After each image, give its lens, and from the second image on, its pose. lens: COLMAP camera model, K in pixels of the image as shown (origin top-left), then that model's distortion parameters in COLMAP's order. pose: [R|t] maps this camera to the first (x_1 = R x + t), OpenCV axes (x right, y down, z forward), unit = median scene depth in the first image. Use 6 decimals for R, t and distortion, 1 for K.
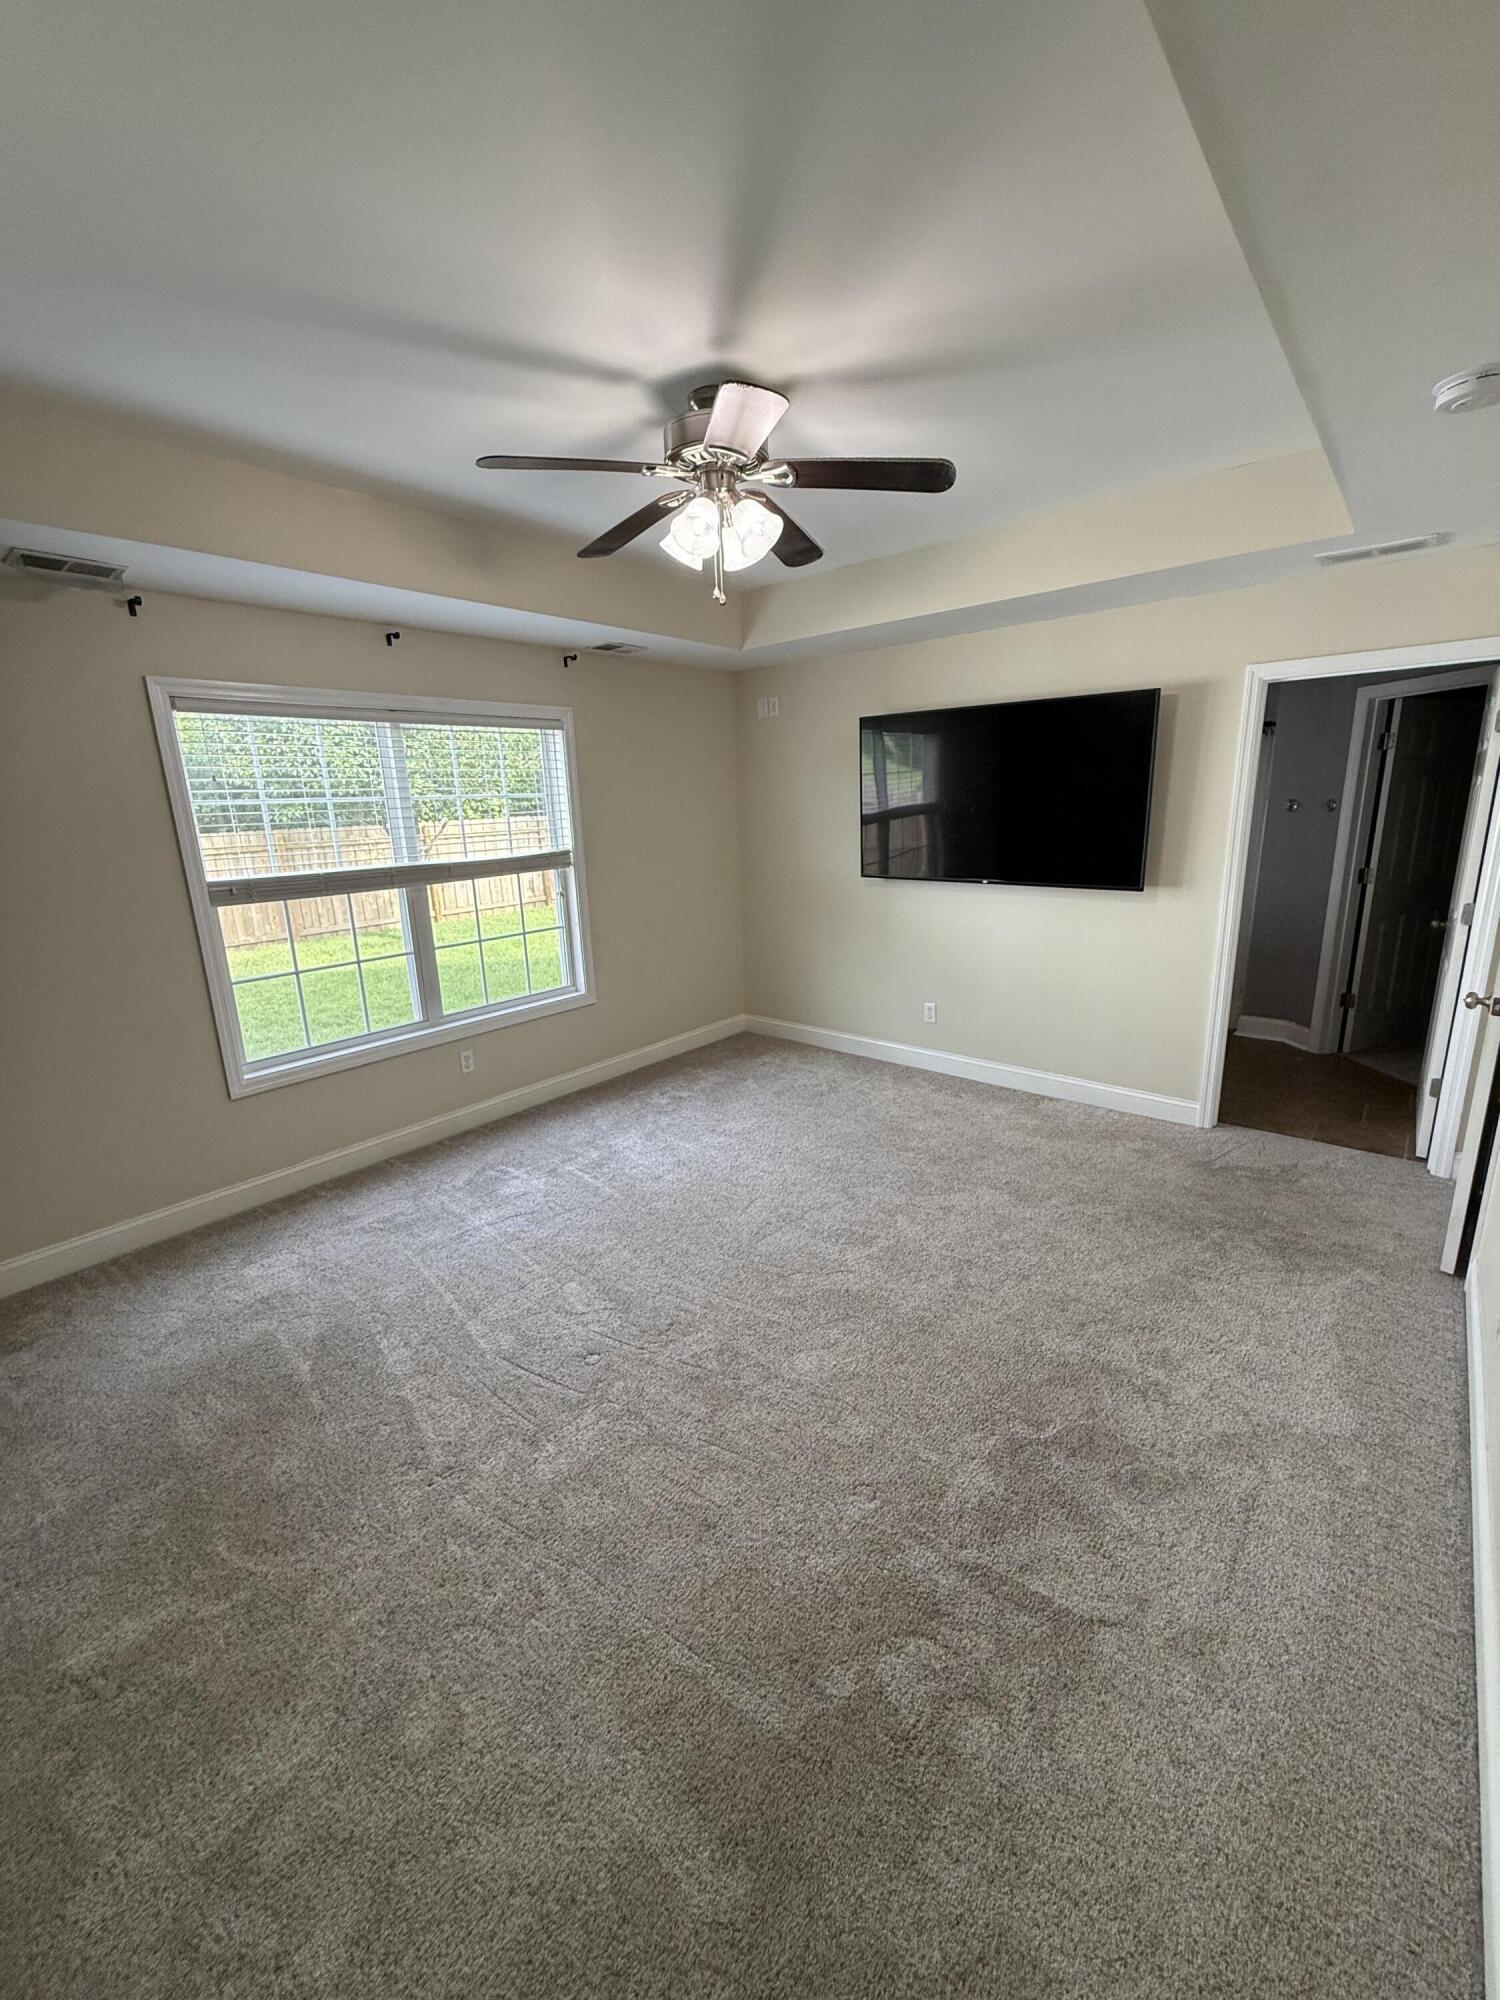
lens RADIAL K [[804.5, 0, 751.9], [0, 804.5, 995.5], [0, 0, 1]] dist [0.009991, -0.000036]
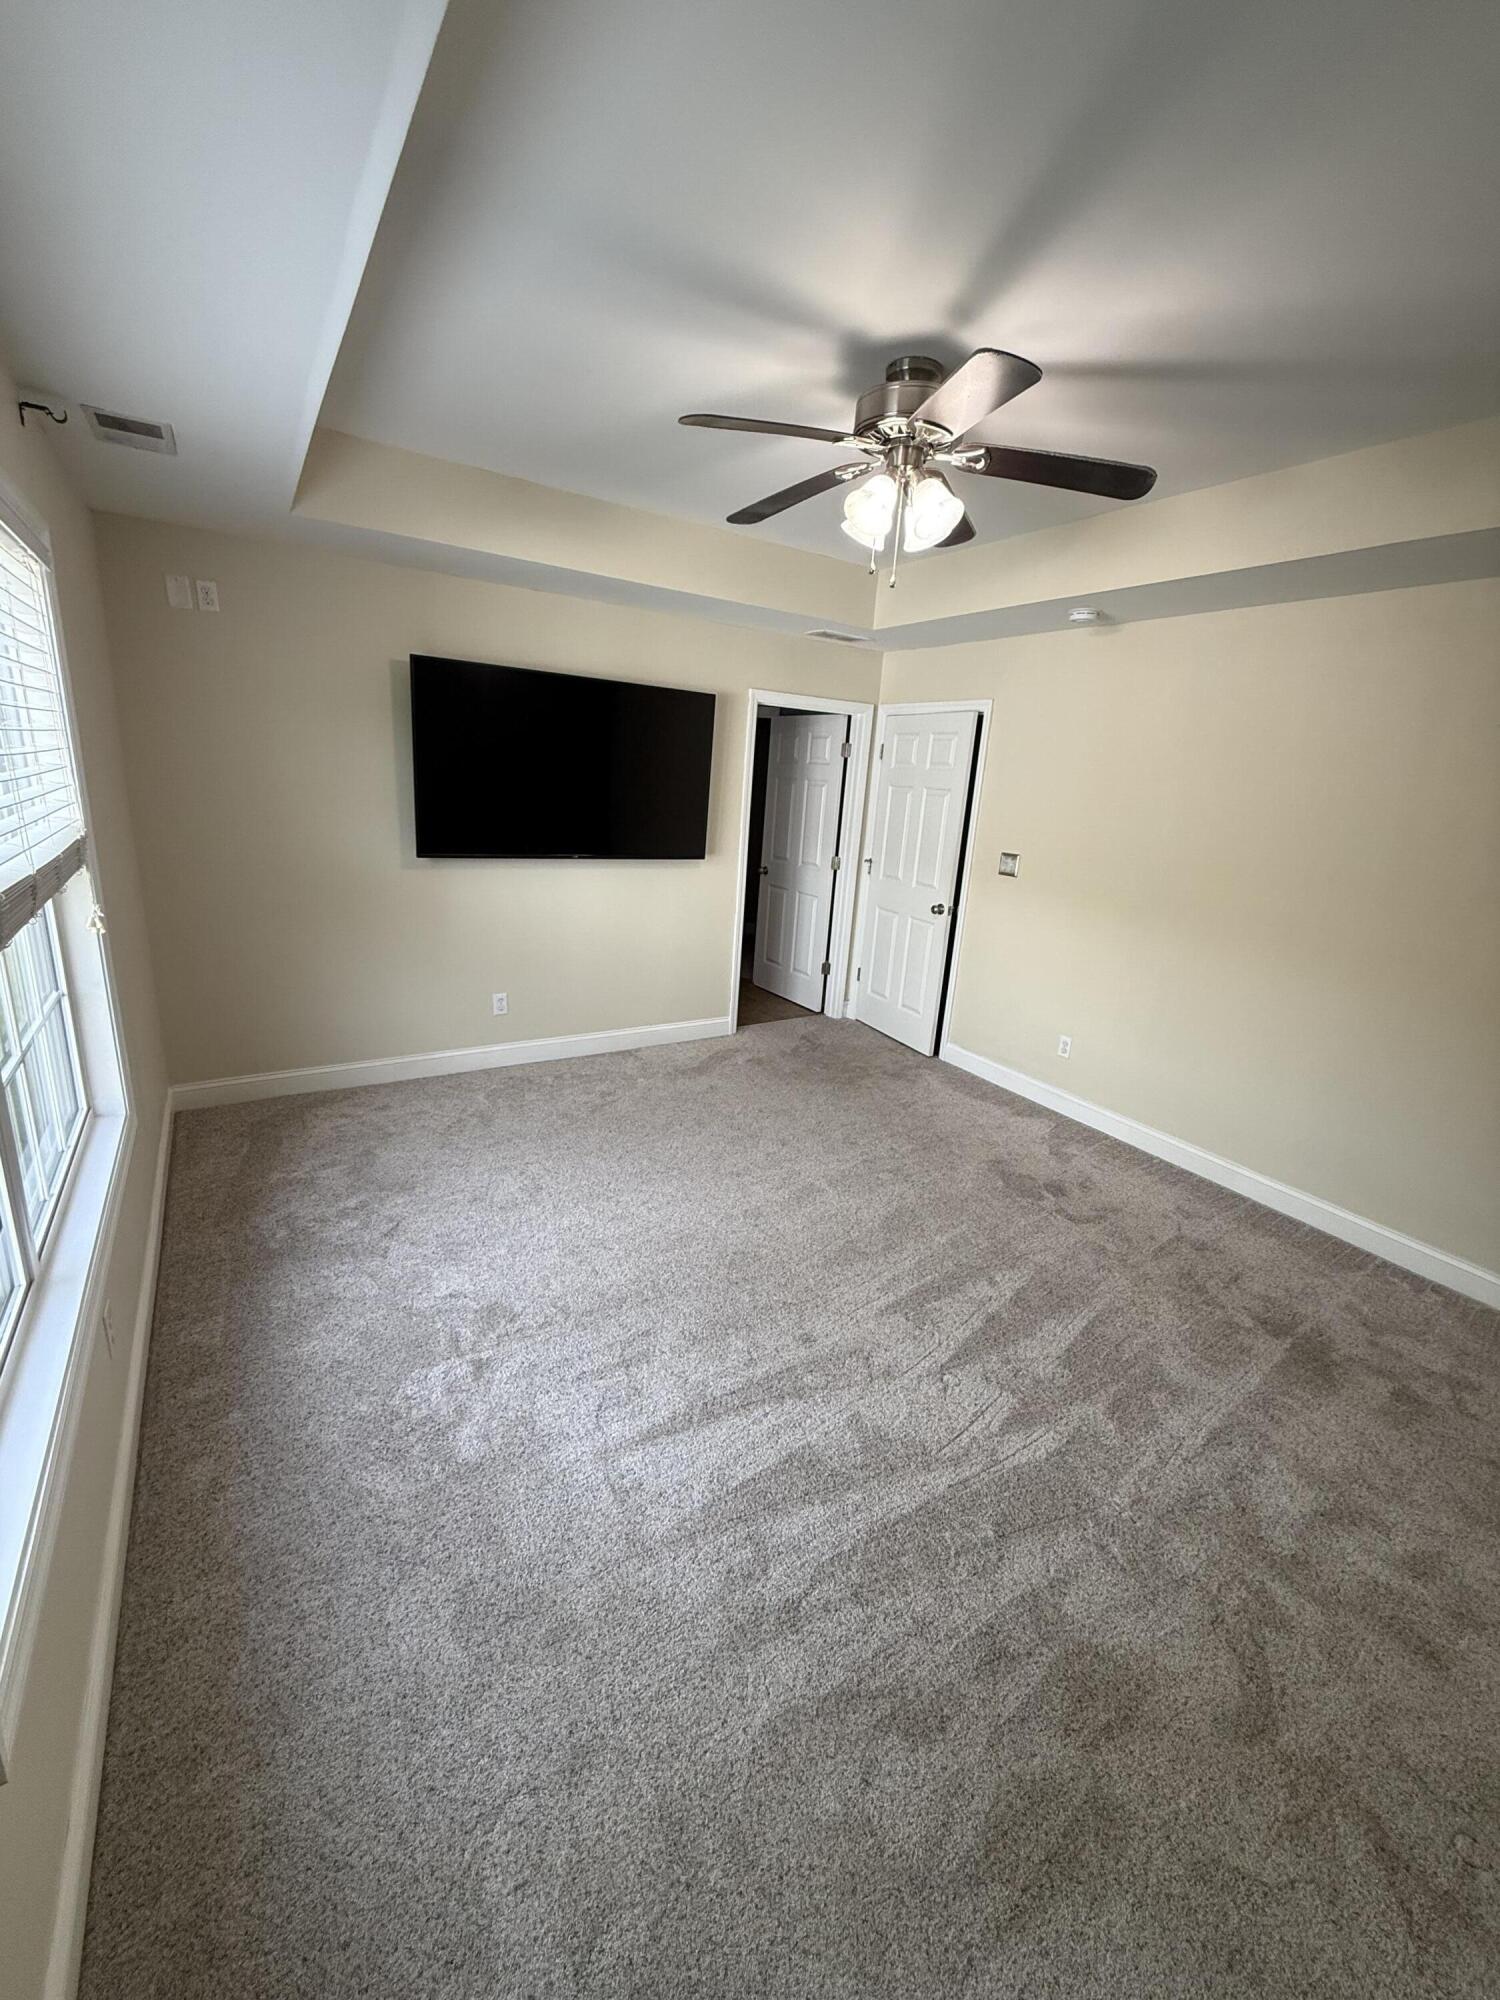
lens RADIAL K [[804.5, 0, 751.9], [0, 804.5, 995.5], [0, 0, 1]] dist [0.009991, -0.000036]
pose [[0.285207, -0.211574, 0.934823, -0.658861], [0.154627, 0.972713, 0.172974, -0.122254], [-0.945911, 0.095216, 0.310140, 0.543768]]
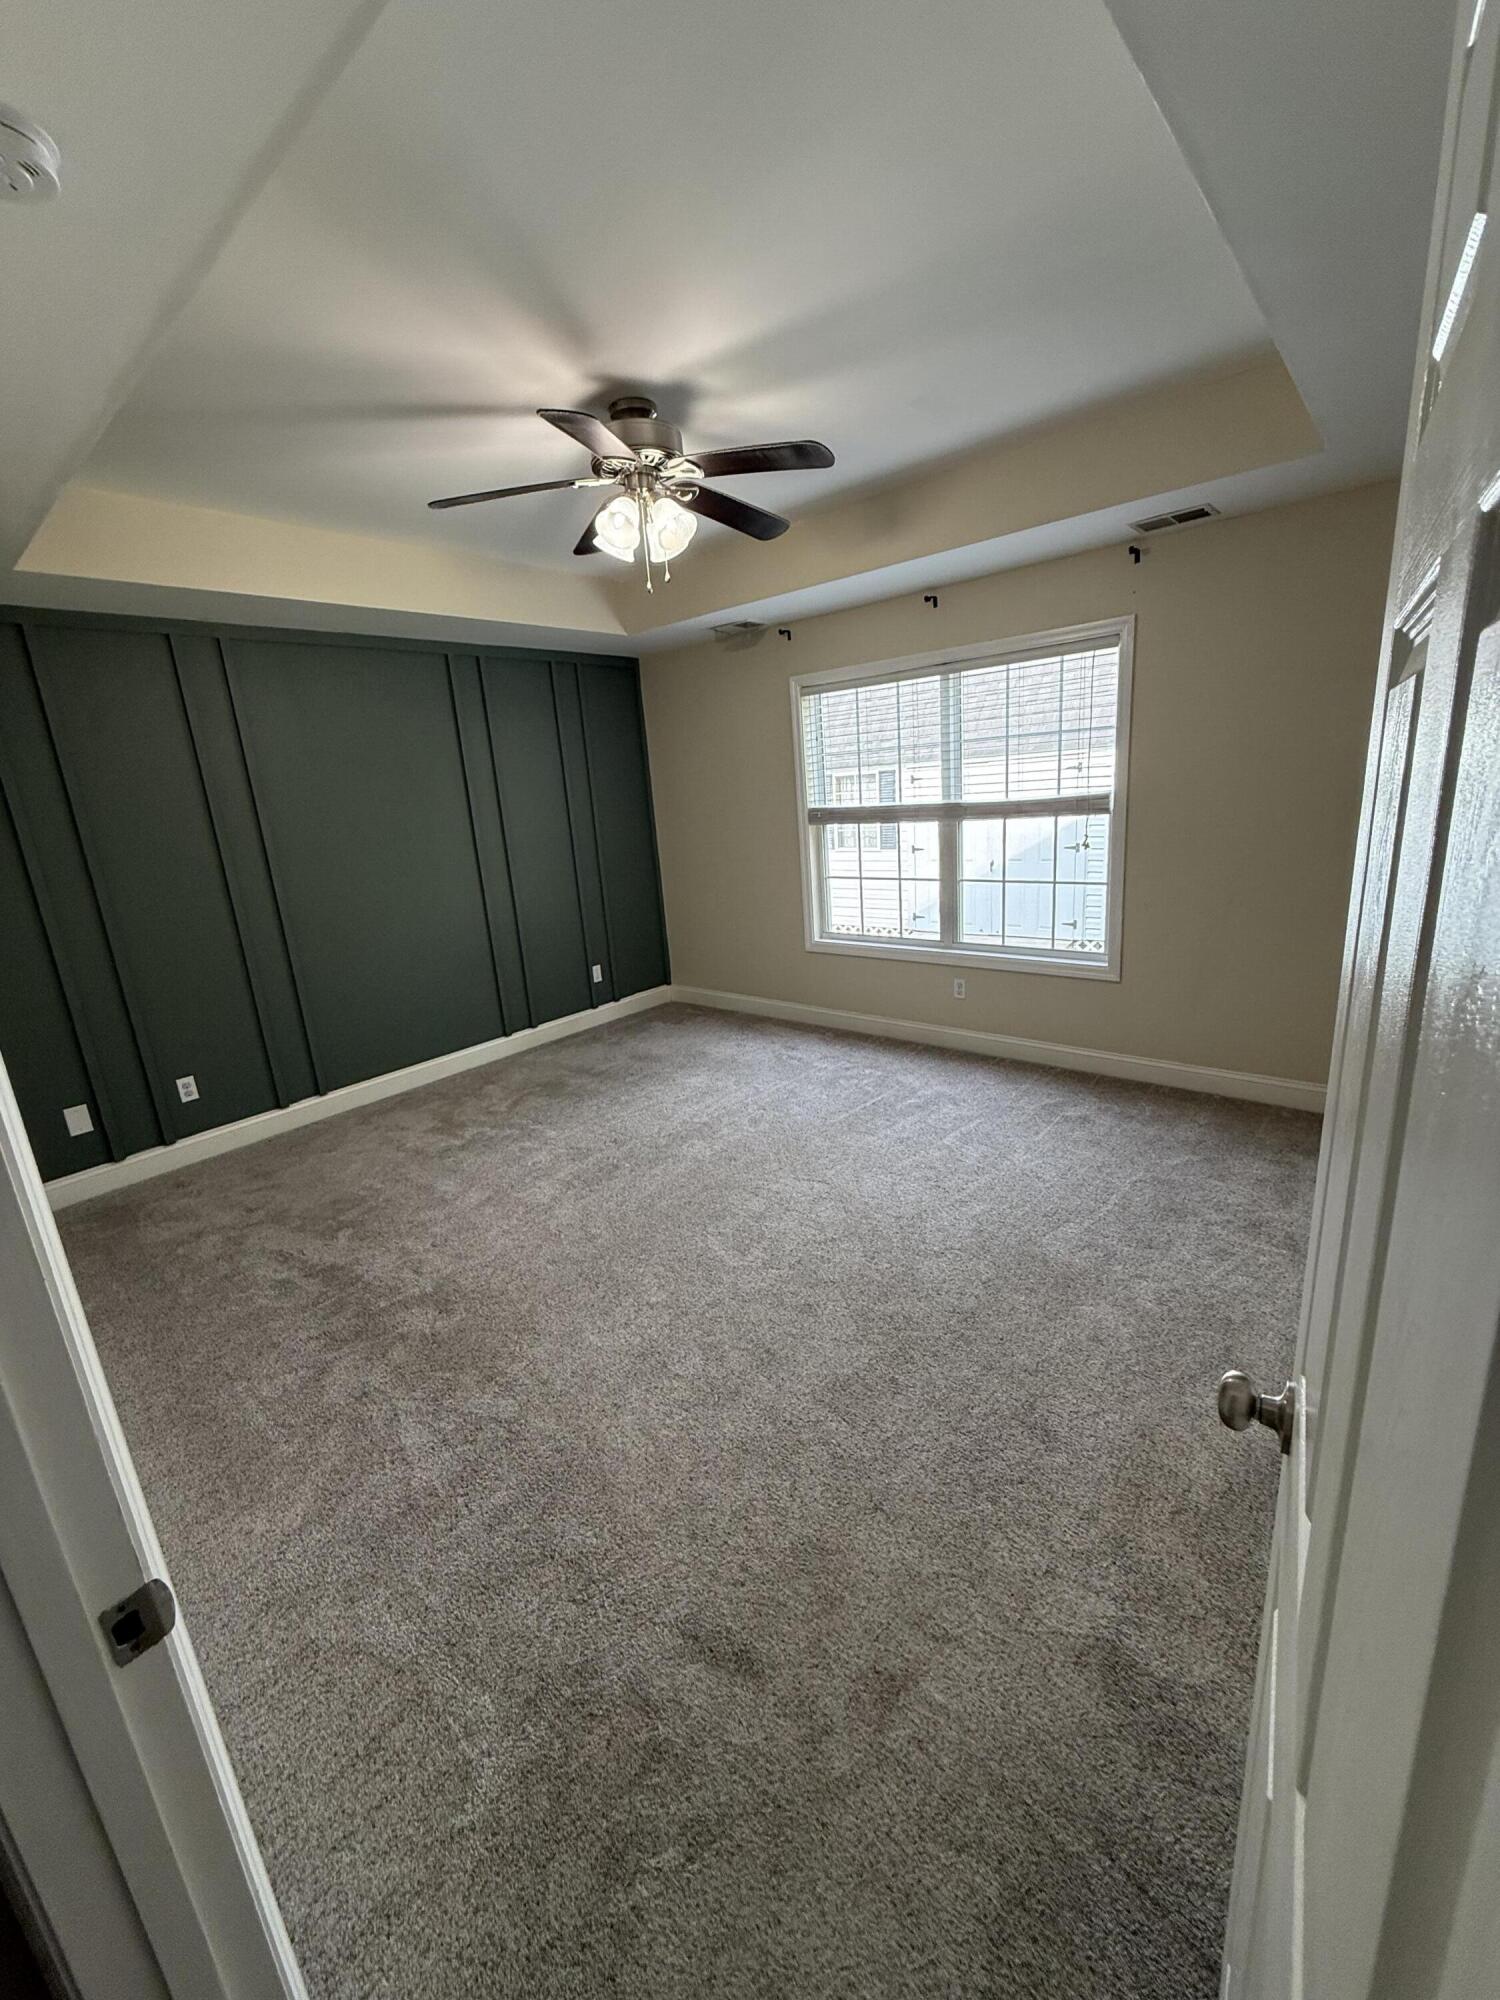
lens RADIAL K [[804.5, 0, 751.9], [0, 804.5, 995.5], [0, 0, 1]] dist [0.009991, -0.000036]
pose [[-0.009482, 0.289185, -0.957226, 0.726640], [-0.166902, 0.943383, 0.286657, -0.182070], [0.985928, 0.162481, 0.039320, 0.719431]]
